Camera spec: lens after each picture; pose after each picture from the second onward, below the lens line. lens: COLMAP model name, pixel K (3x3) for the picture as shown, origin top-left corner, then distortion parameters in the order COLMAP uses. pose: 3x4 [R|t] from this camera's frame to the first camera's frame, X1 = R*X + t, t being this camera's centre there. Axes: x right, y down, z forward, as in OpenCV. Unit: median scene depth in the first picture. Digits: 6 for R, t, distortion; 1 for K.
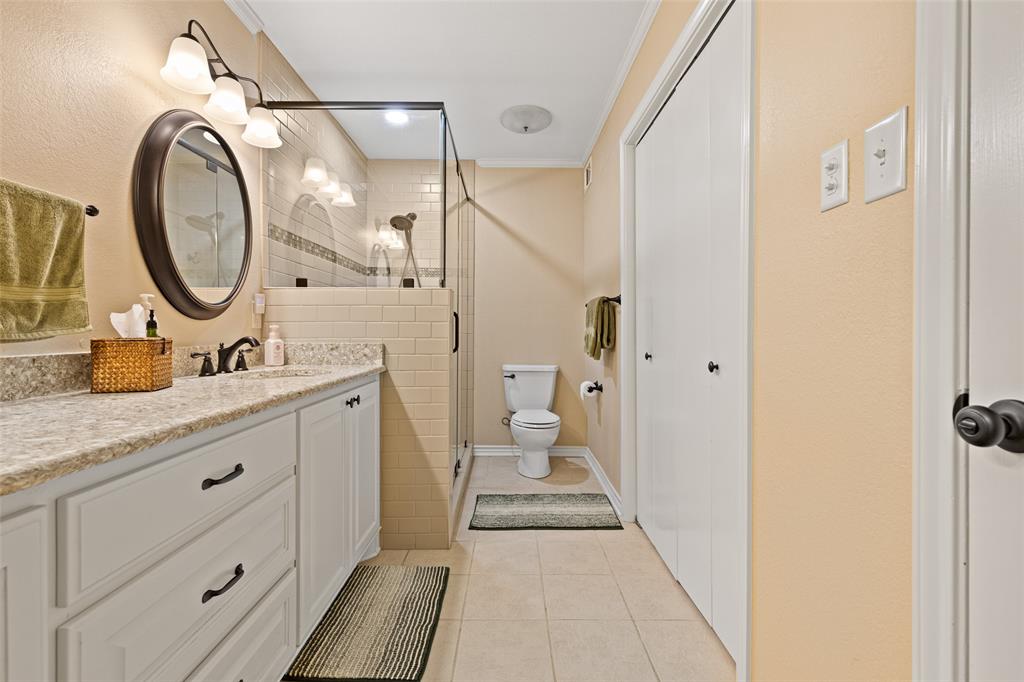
lens RADIAL K [[465.3, 0, 512.3], [0, 465.3, 336.9], [0, 0, 1]] dist [0.017242, -0.000569]
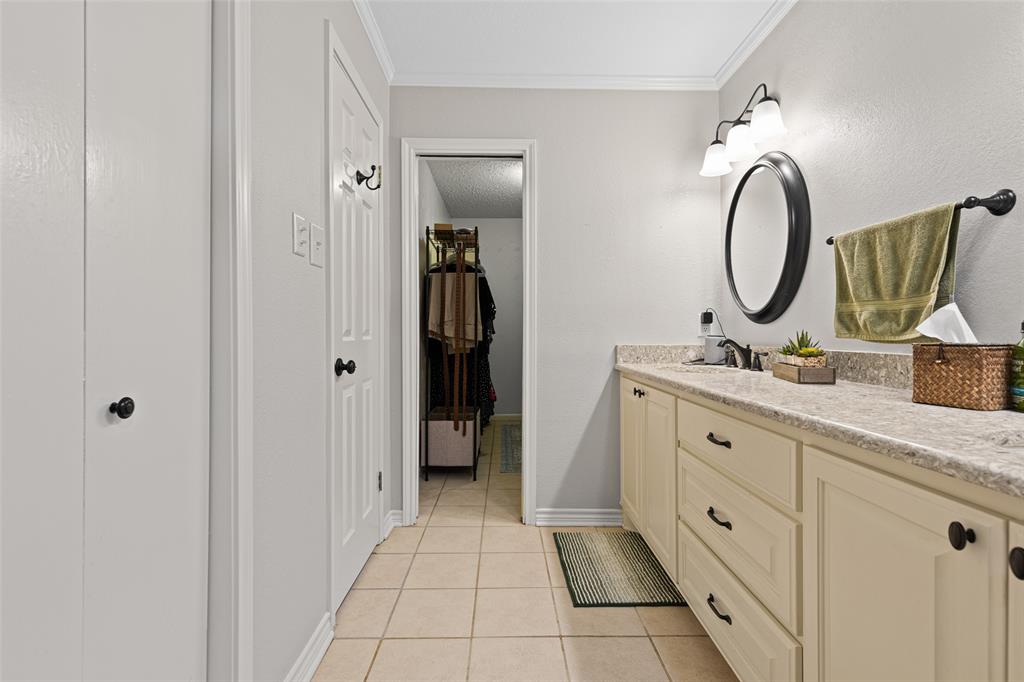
lens RADIAL K [[465.3, 0, 509.4], [0, 465.3, 337.3], [0, 0, 1]] dist [0.017242, -0.000569]
pose [[-0.999666, -0.001675, -0.025796, 0.031998], [-0.001908, 0.999957, 0.009023, -0.014258], [0.025780, 0.009069, -0.999627, 2.219530]]
